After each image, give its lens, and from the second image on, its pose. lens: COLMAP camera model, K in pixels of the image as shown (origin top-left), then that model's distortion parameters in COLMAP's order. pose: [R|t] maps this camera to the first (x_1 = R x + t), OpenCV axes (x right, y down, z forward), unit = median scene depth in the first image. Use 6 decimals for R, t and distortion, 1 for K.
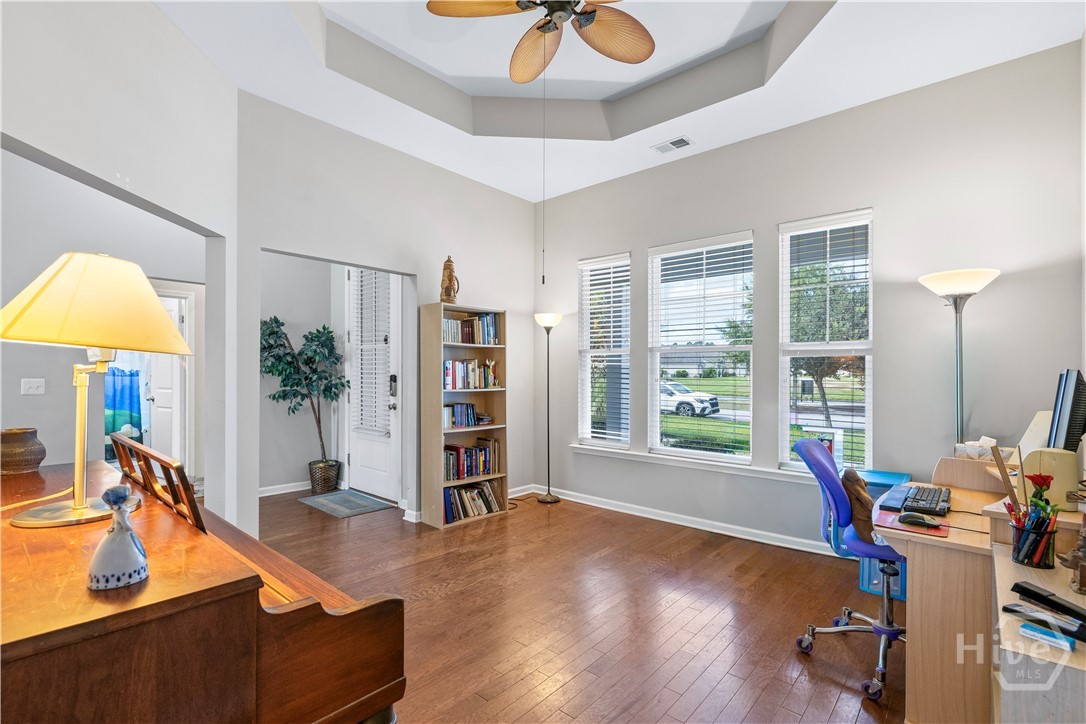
lens RADIAL K [[496.9, 0, 543.0], [0, 496.9, 362.0], [0, 0, 1]] dist [0.003009, 0.000338]
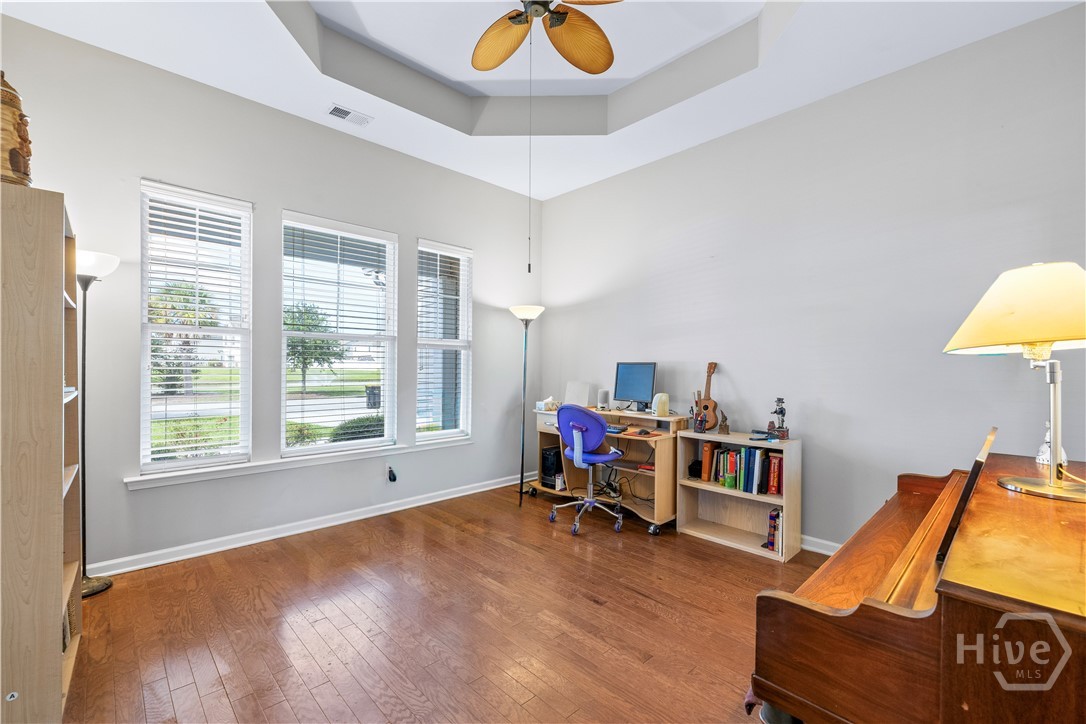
lens RADIAL K [[454.7, 0, 543.0], [0, 454.7, 362.0], [0, 0, 1]] dist [0.001243, 0.000082]
pose [[0.082712, 0.000444, 0.996573, -0.486154], [-0.027433, 0.999622, 0.001832, 0.008213], [-0.996196, -0.027491, 0.082693, 0.495255]]
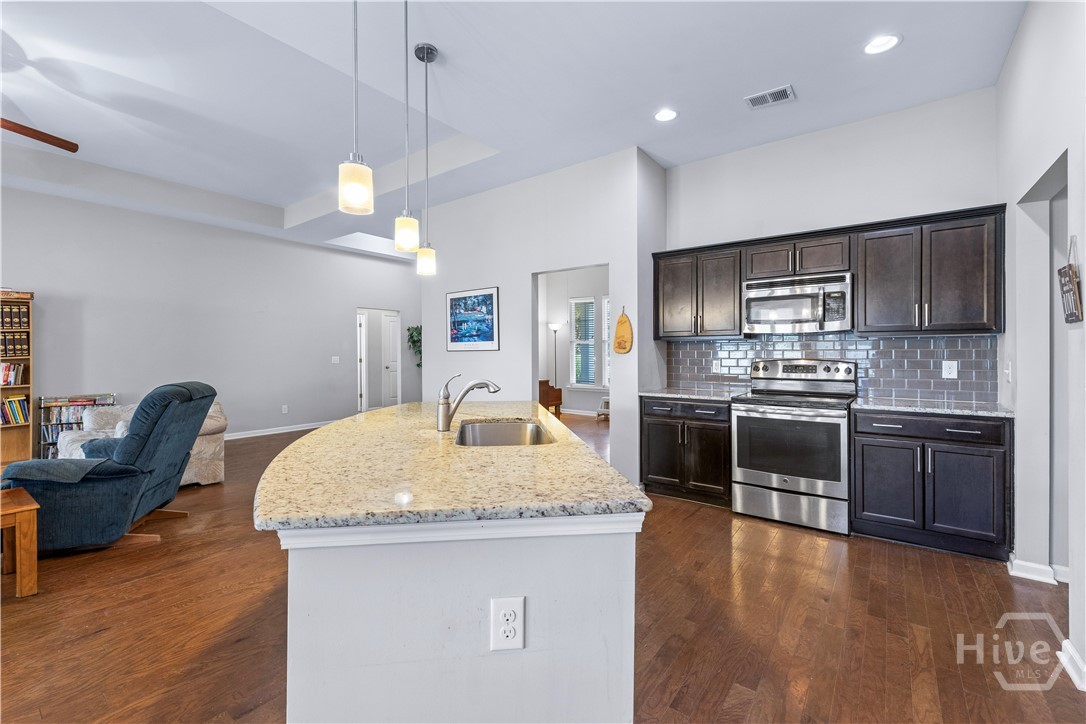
lens RADIAL K [[463.0, 0, 541.3], [0, 463.0, 352.3], [0, 0, 1]] dist [0.001381, 0.000038]
pose [[0.997692, -0.008198, 0.067401, -0.195542], [0.006715, 0.999731, 0.022194, -0.022816], [-0.067565, -0.021690, 0.997479, -1.017730]]
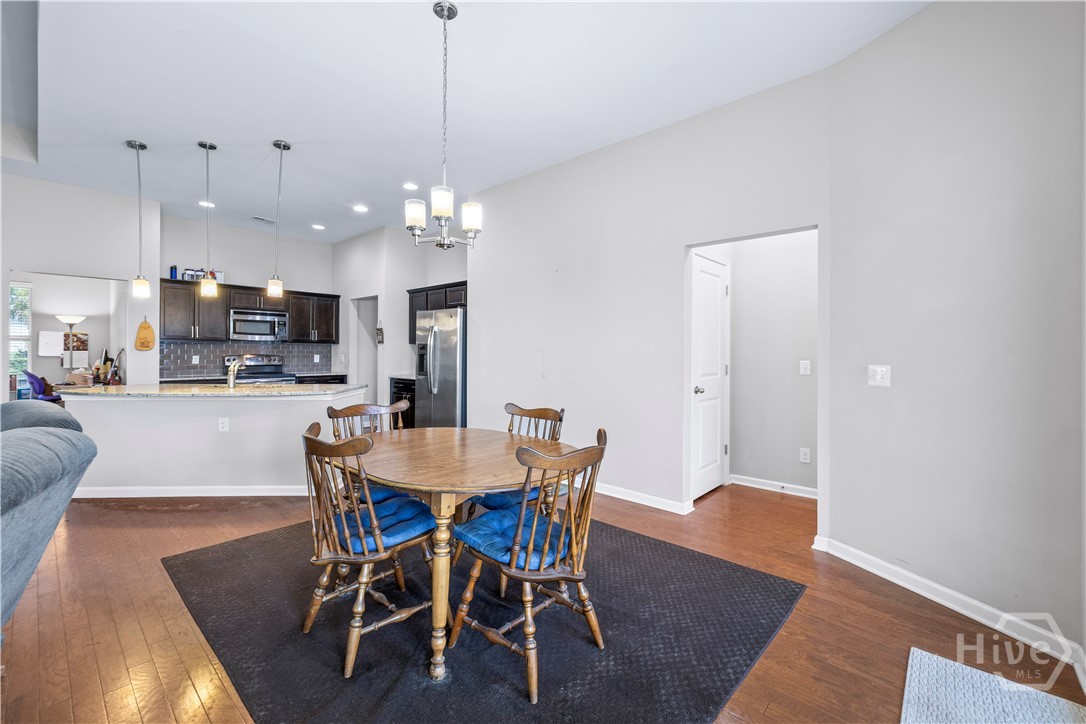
lens RADIAL K [[457.3, 0, 544.4], [0, 457.3, 350.5], [0, 0, 1]] dist [0.008601, -0.000192]
pose [[0.010226, -0.001628, 0.999946, -1.210612], [-0.027399, 0.999623, 0.001908, -0.031197], [-0.999572, -0.027417, 0.010178, -1.194140]]
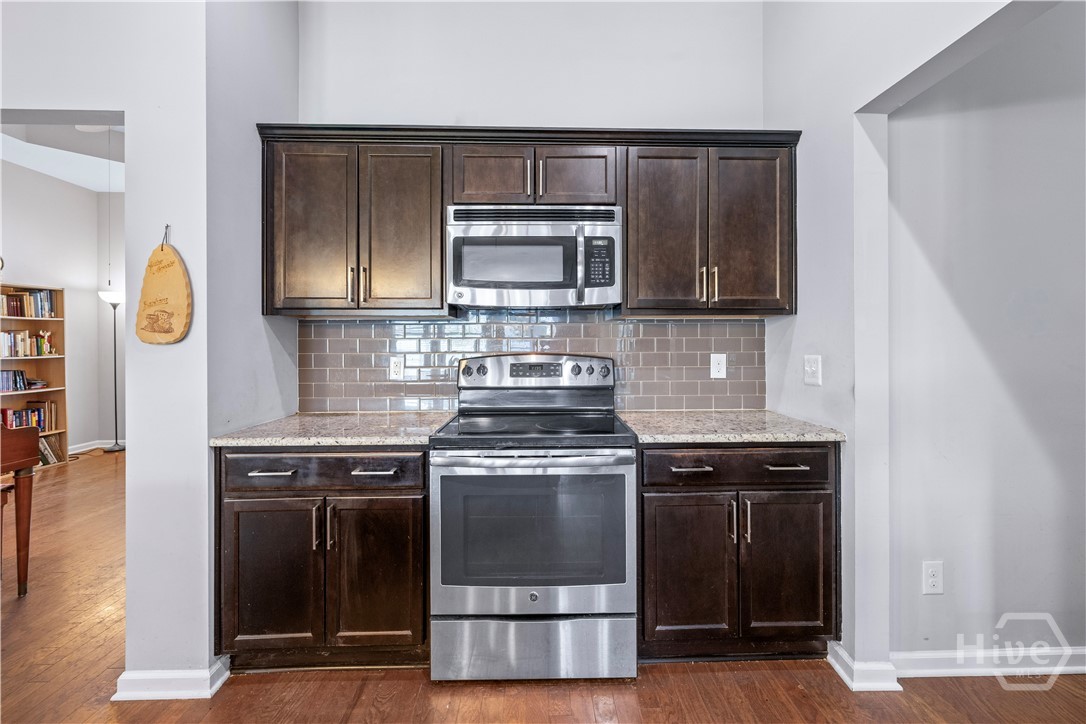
lens RADIAL K [[468.2, 0, 552.5], [0, 468.2, 342.3], [0, 0, 1]] dist [0.000482, -0.000241]
pose [[0.726601, -0.006617, 0.687028, 0.001591], [-0.009372, 0.999765, 0.019541, -0.009983], [-0.686995, -0.020637, 0.726369, -0.577987]]
